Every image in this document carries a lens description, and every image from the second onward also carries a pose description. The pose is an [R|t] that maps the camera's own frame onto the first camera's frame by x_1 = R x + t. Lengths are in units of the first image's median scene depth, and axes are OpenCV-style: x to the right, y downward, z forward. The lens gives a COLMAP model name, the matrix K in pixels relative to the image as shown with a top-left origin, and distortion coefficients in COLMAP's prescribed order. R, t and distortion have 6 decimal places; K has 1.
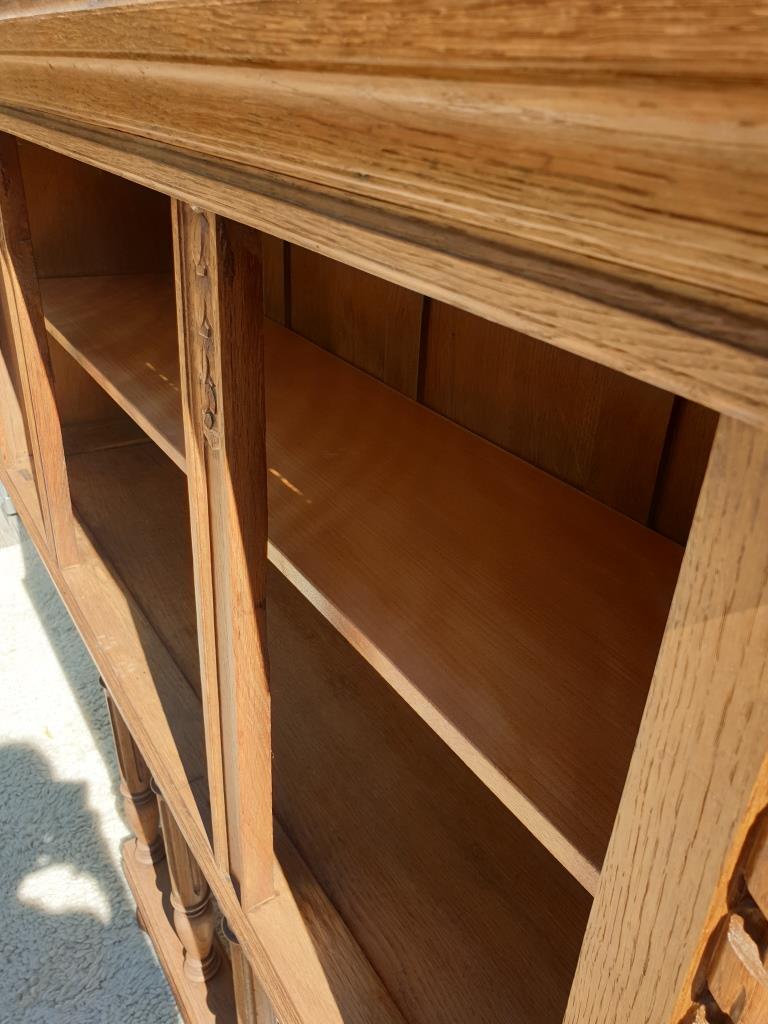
lens RADIAL K [[807.9, 0, 384.0], [0, 807.9, 512.0], [0, 0, 1]] dist [-0.012587, 0.013405]
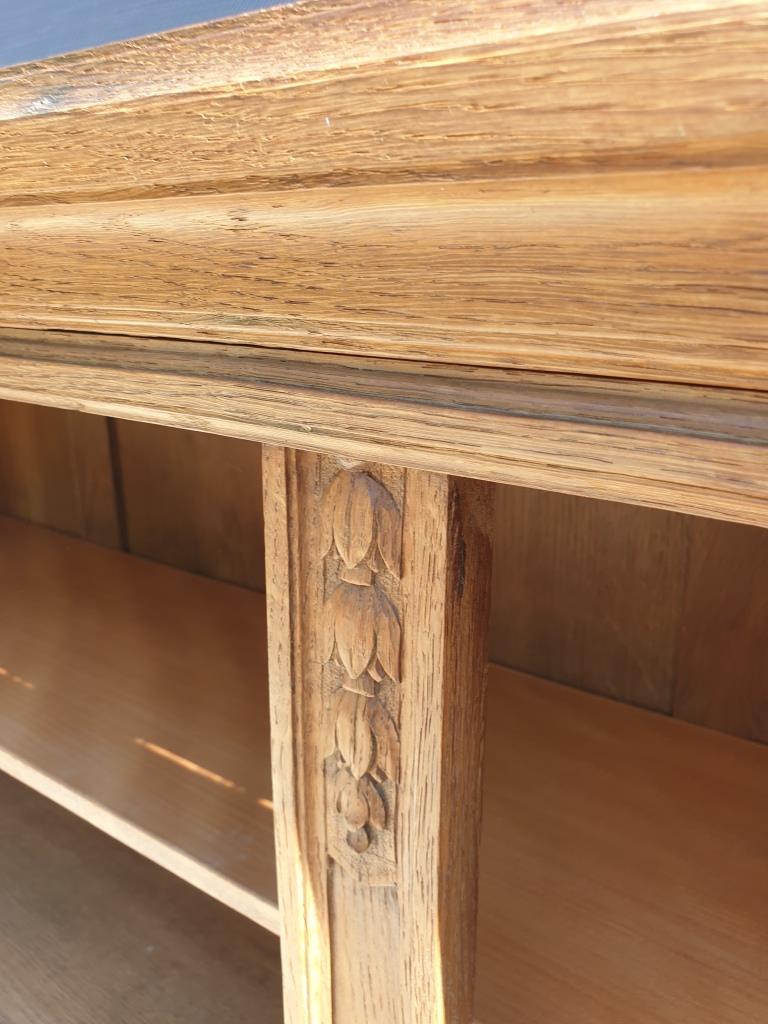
lens RADIAL K [[807.9, 0, 384.0], [0, 807.9, 512.0], [0, 0, 1]] dist [-0.012587, 0.013405]
pose [[0.925750, -0.161998, 0.341677, -0.379211], [0.220286, 0.965467, -0.139098, -0.263748], [-0.307344, 0.204037, 0.929467, 0.513070]]
